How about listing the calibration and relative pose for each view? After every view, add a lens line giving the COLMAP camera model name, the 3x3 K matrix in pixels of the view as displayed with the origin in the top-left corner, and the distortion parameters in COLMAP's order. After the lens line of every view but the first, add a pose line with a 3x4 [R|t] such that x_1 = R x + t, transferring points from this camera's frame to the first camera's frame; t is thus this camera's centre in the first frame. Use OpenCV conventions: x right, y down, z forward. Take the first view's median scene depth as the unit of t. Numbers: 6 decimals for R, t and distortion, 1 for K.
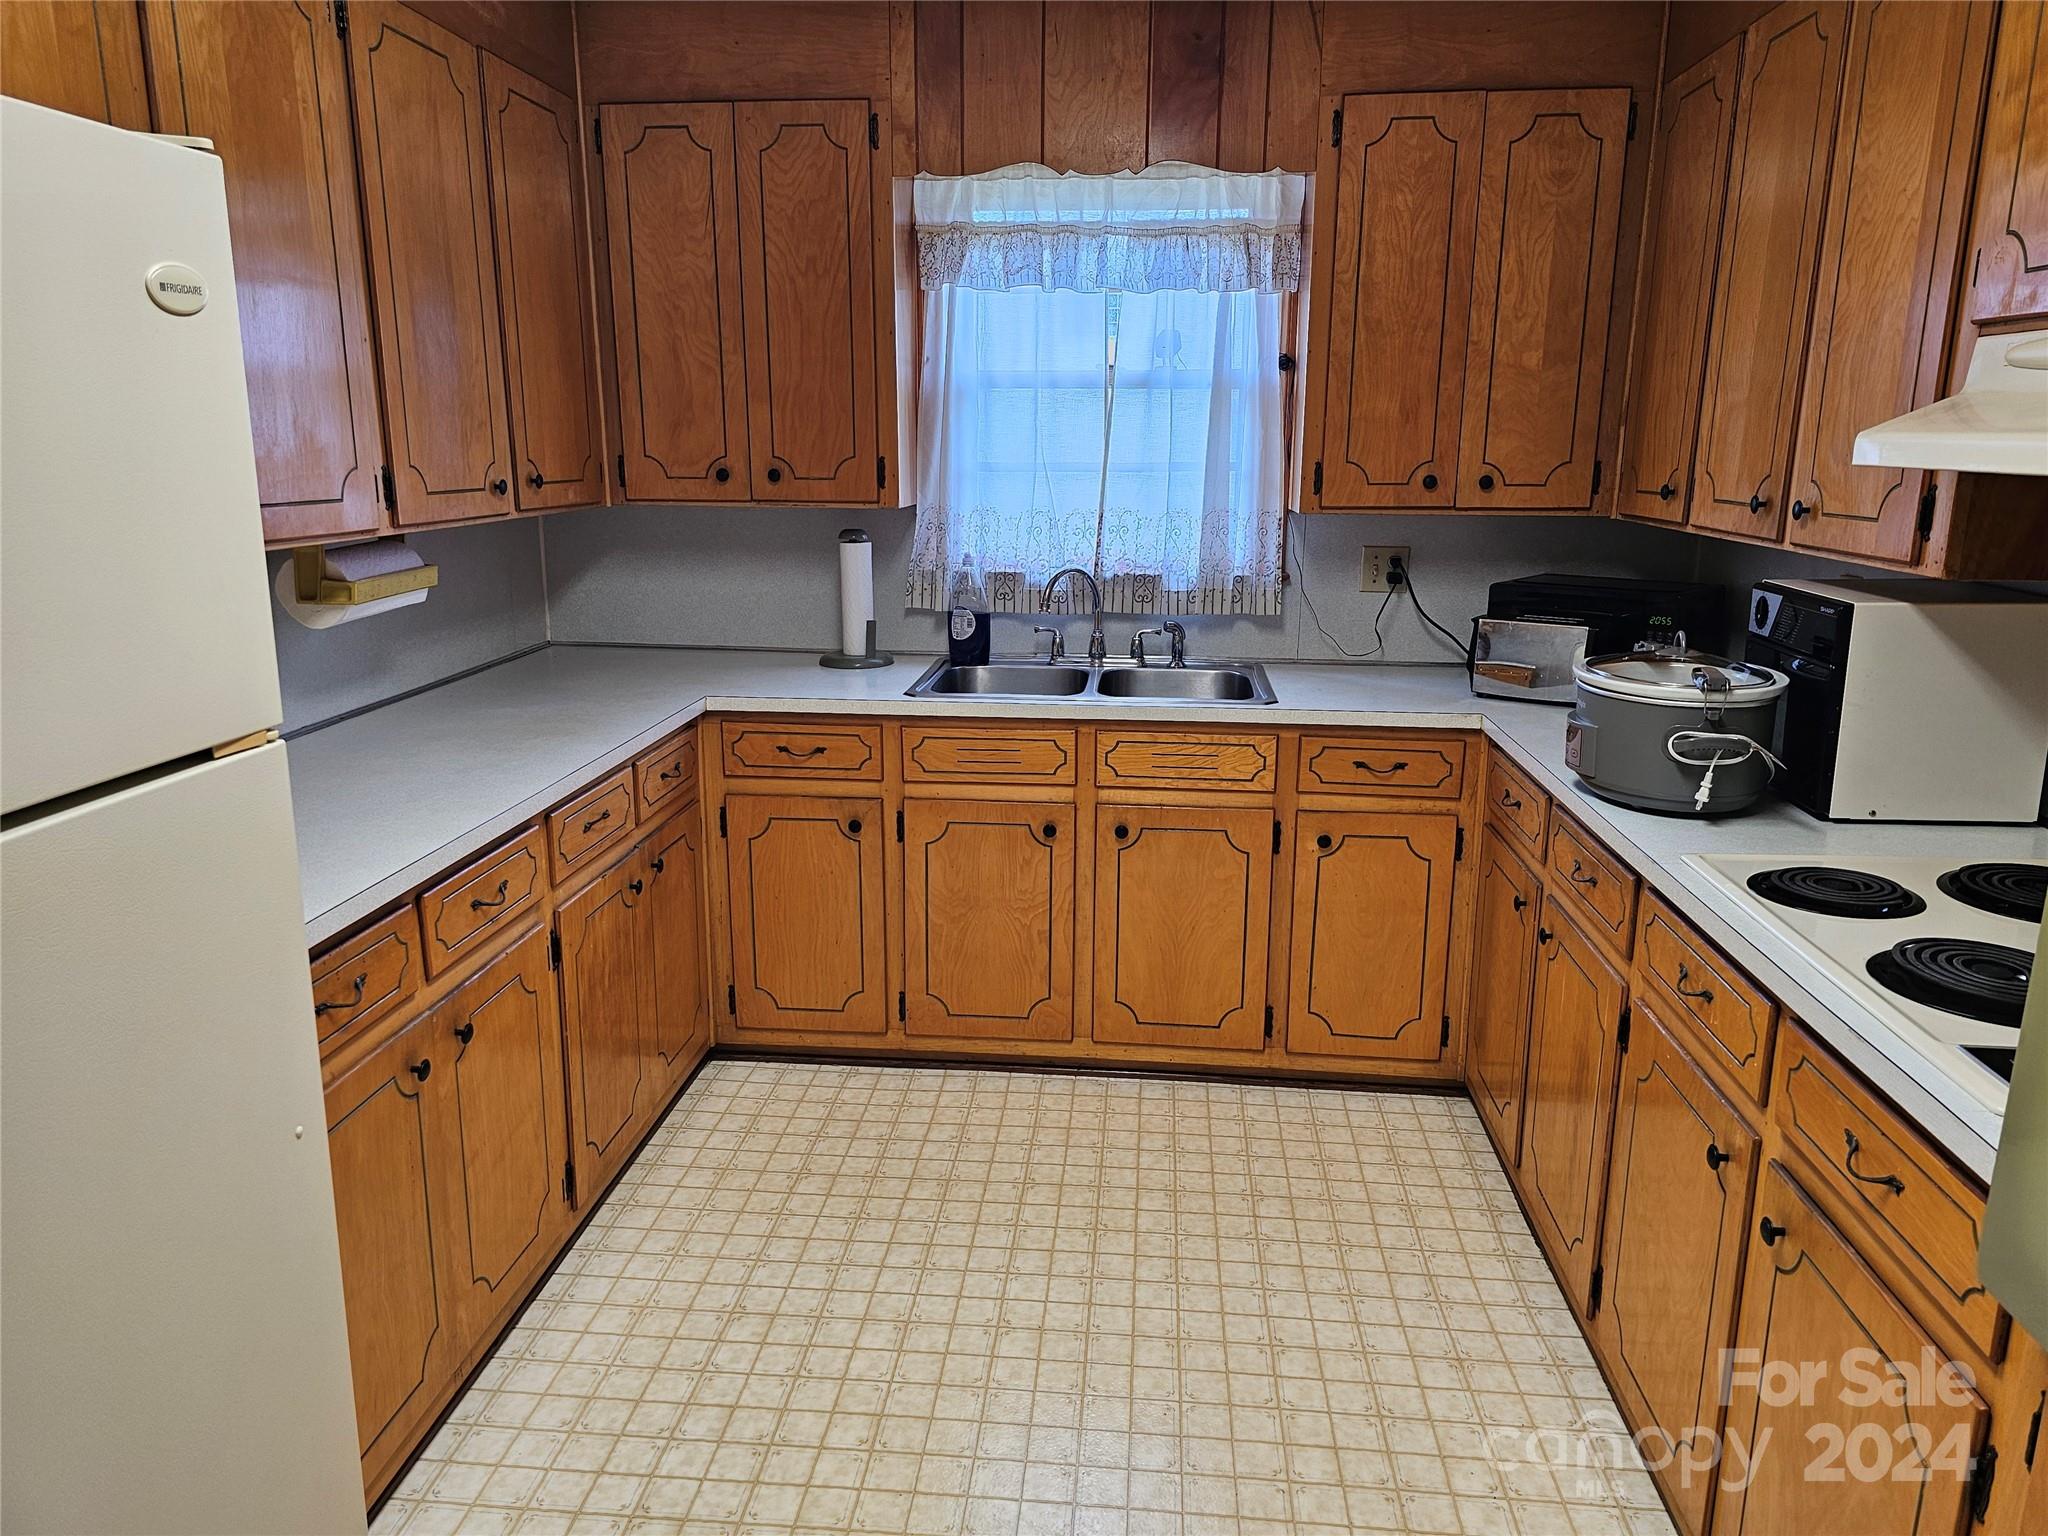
lens RADIAL K [[1370.9, 0, 1031.0], [0, 1370.9, 760.0], [0, 0, 1]] dist [0.056768, -0.060010]
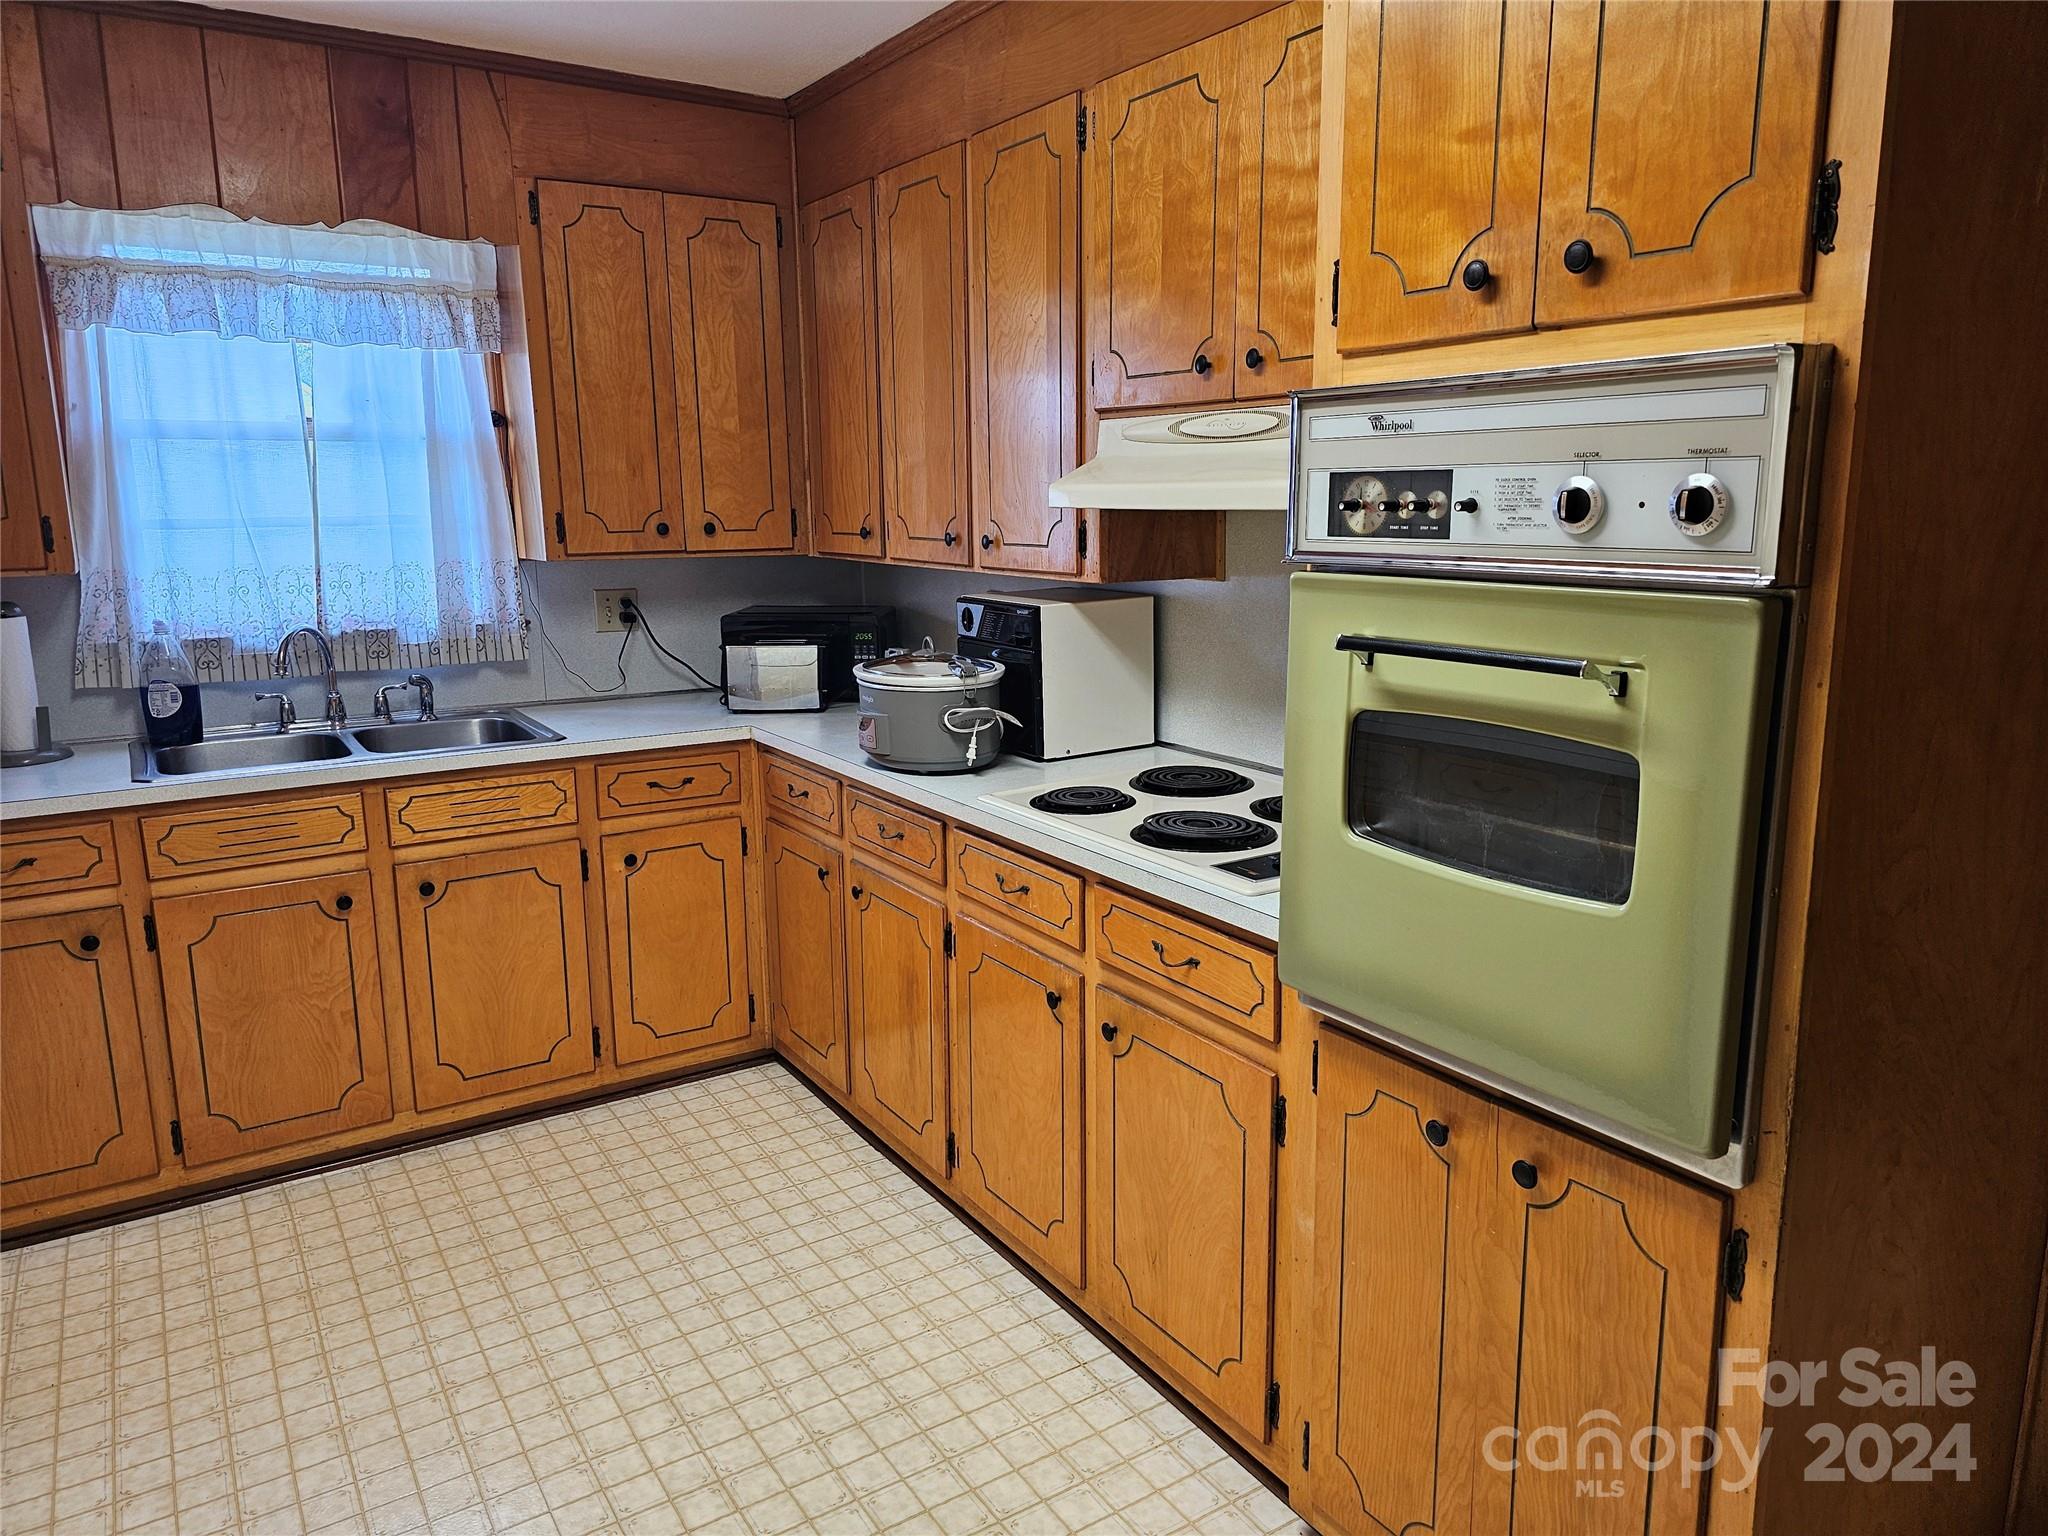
lens RADIAL K [[1370.9, 0, 1040.3], [0, 1370.9, 750.2], [0, 0, 1]] dist [0.056768, -0.060010]
pose [[0.779992, -0.128015, 0.612556, -0.188809], [0.154368, 0.987964, 0.009906, 0.012993], [-0.606451, 0.086832, 0.790365, -0.059219]]
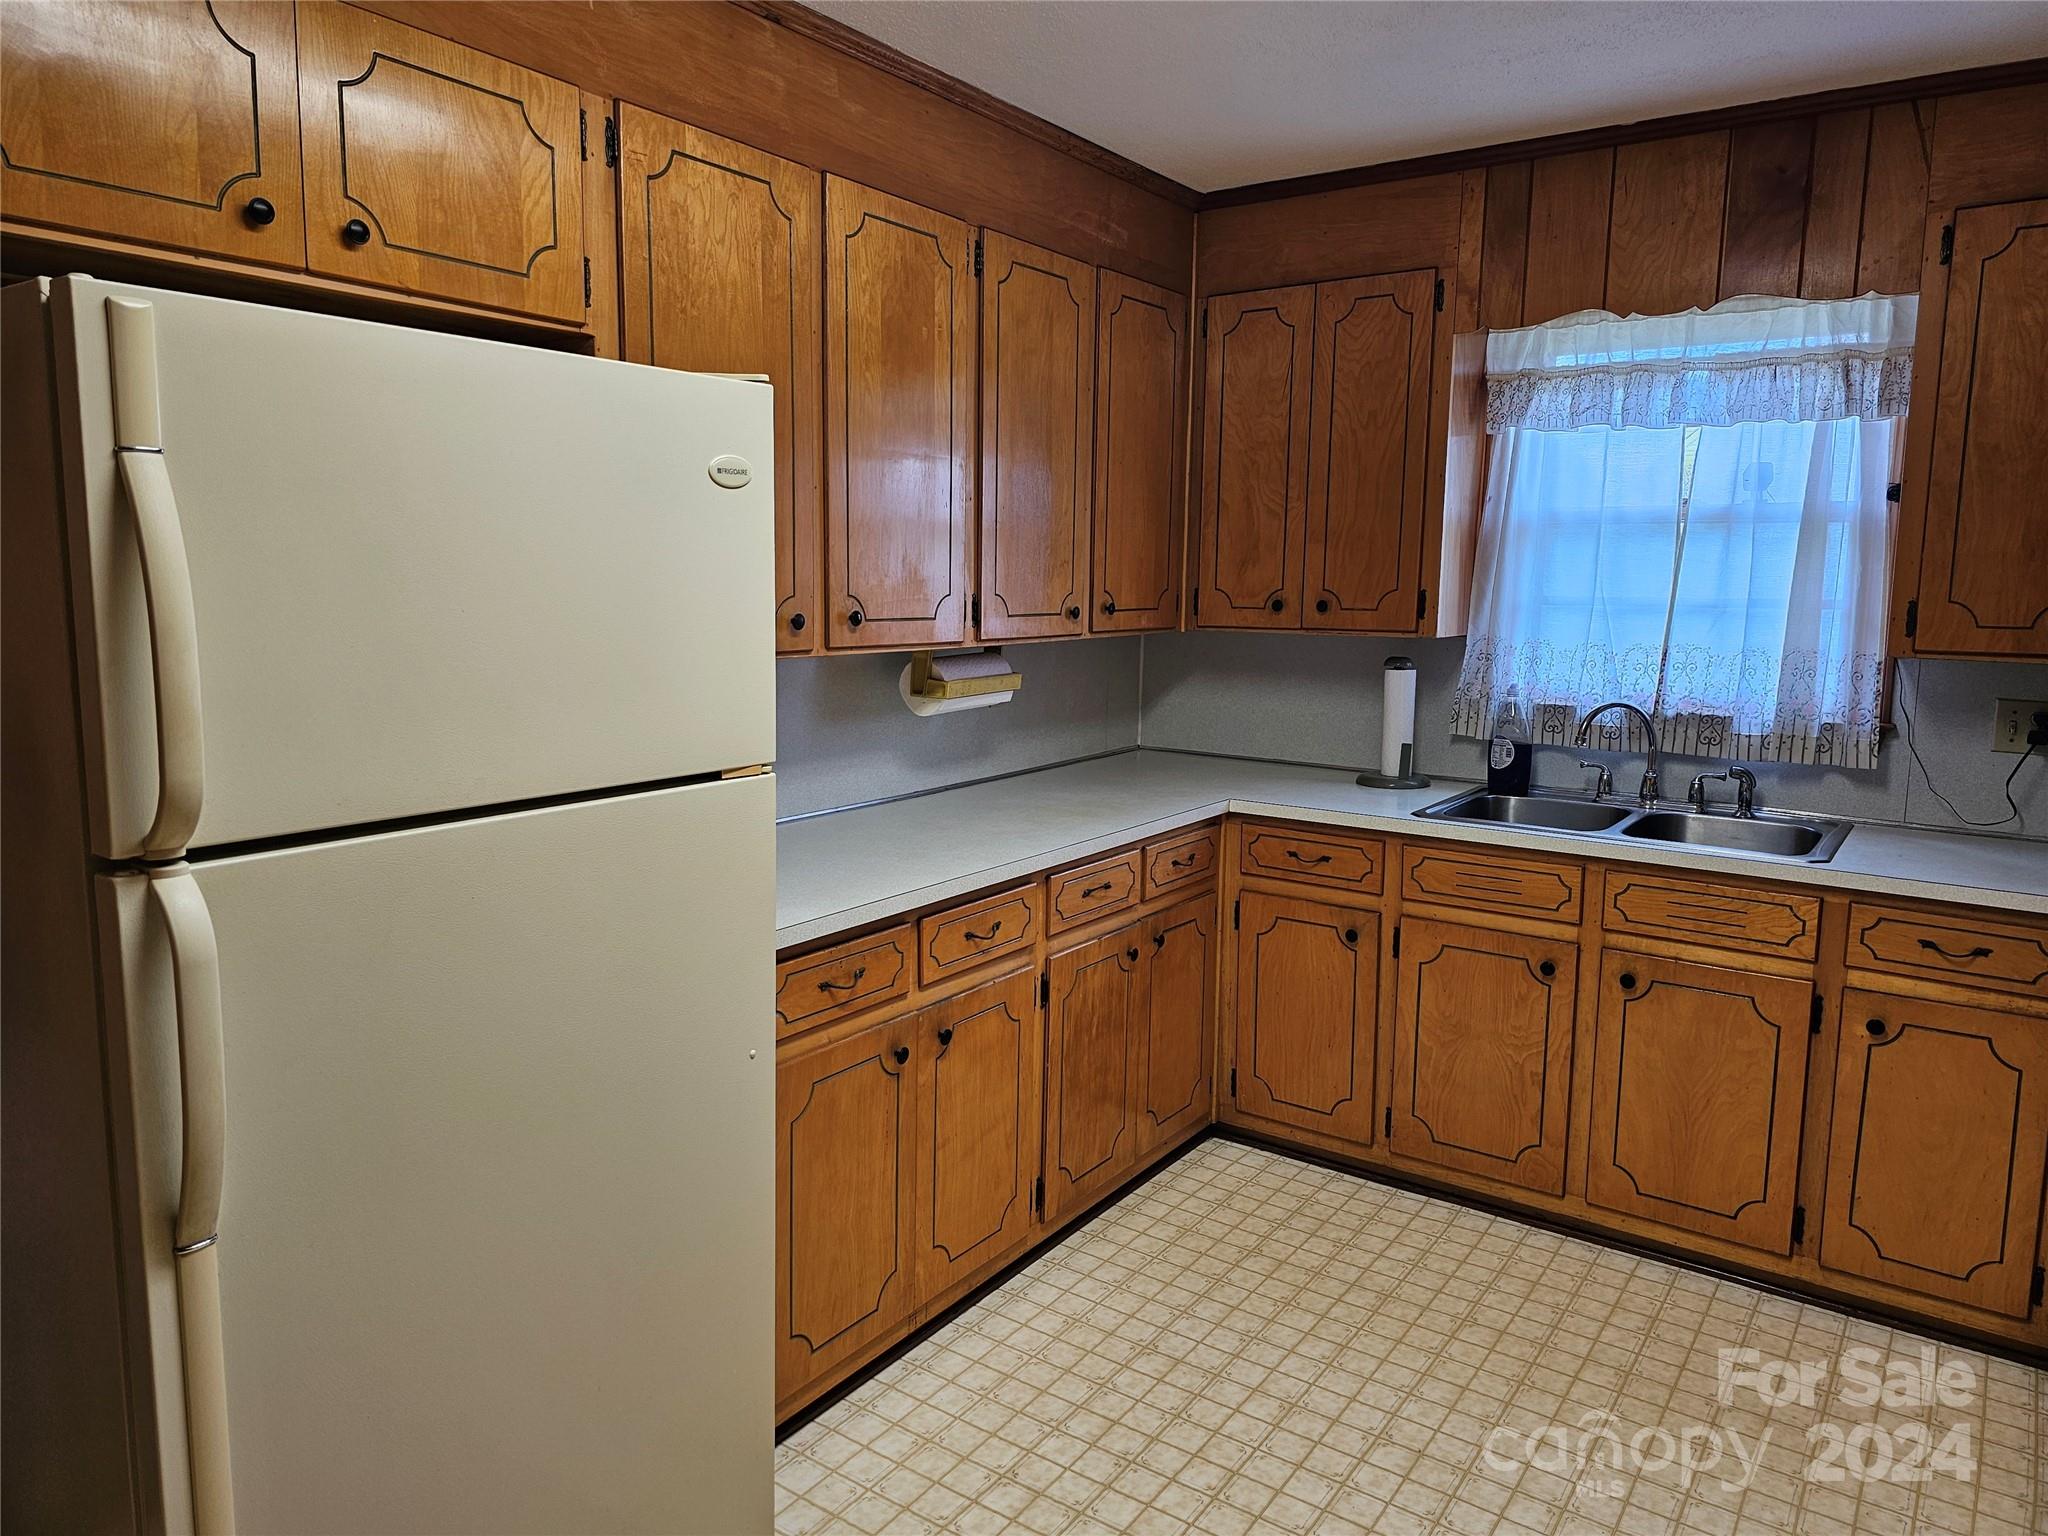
lens RADIAL K [[1370.9, 0, 1024.6], [0, 1370.9, 747.1], [0, 0, 1]] dist [0.056768, -0.060010]
pose [[0.863734, 0.069045, -0.499196, 0.176056], [-0.121845, 0.989793, -0.073921, 0.014632], [0.488996, 0.124672, 0.863330, -0.048452]]
